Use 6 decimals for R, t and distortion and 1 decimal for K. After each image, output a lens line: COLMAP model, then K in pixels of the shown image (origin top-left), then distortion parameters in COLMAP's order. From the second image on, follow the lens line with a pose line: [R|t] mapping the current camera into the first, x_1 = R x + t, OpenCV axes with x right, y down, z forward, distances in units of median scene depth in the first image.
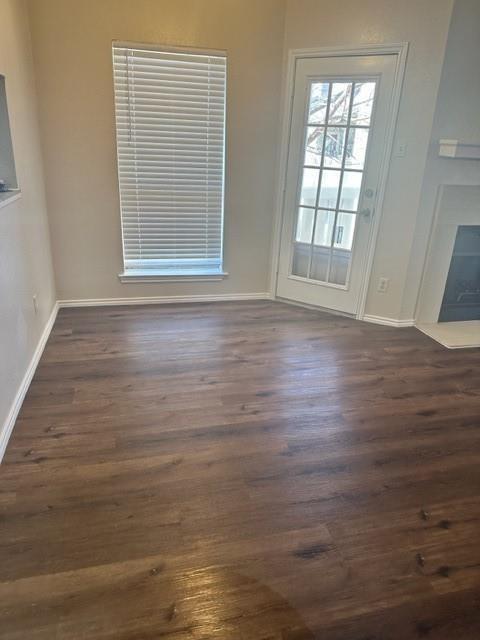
lens RADIAL K [[447.0, 0, 240.5], [0, 447.0, 313.9], [0, 0, 1]] dist [0.061260, -0.078519]
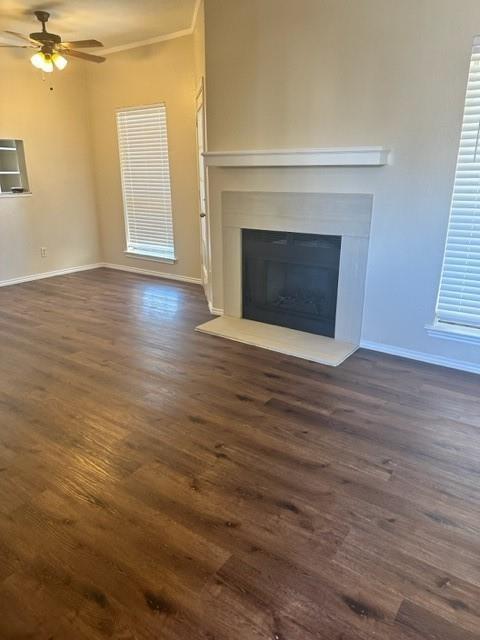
lens RADIAL K [[447.0, 0, 242.5], [0, 447.0, 317.8], [0, 0, 1]] dist [0.061260, -0.078519]
pose [[0.646049, 0.194220, -0.738173, 1.434950], [-0.232424, 0.971217, 0.052119, -0.044278], [0.727049, 0.137898, 0.672595, 0.317920]]
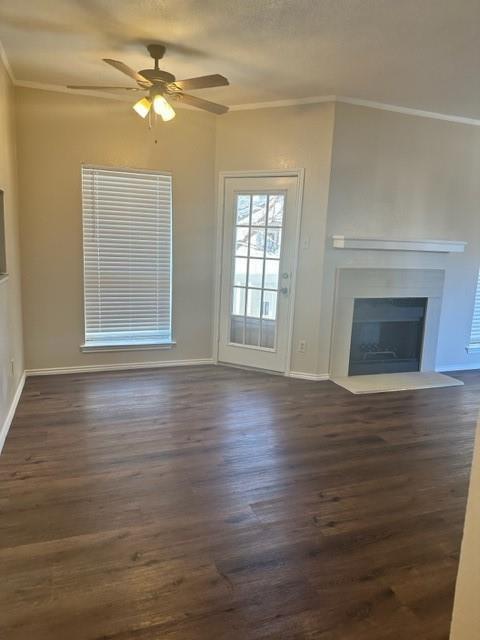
lens RADIAL K [[447.0, 0, 239.1], [0, 447.0, 316.4], [0, 0, 1]] dist [0.061260, -0.078519]
pose [[0.993755, -0.023167, 0.109155, 0.012386], [0.043733, 0.980814, -0.189980, 0.091423], [-0.102660, 0.193567, 0.975701, -0.227234]]
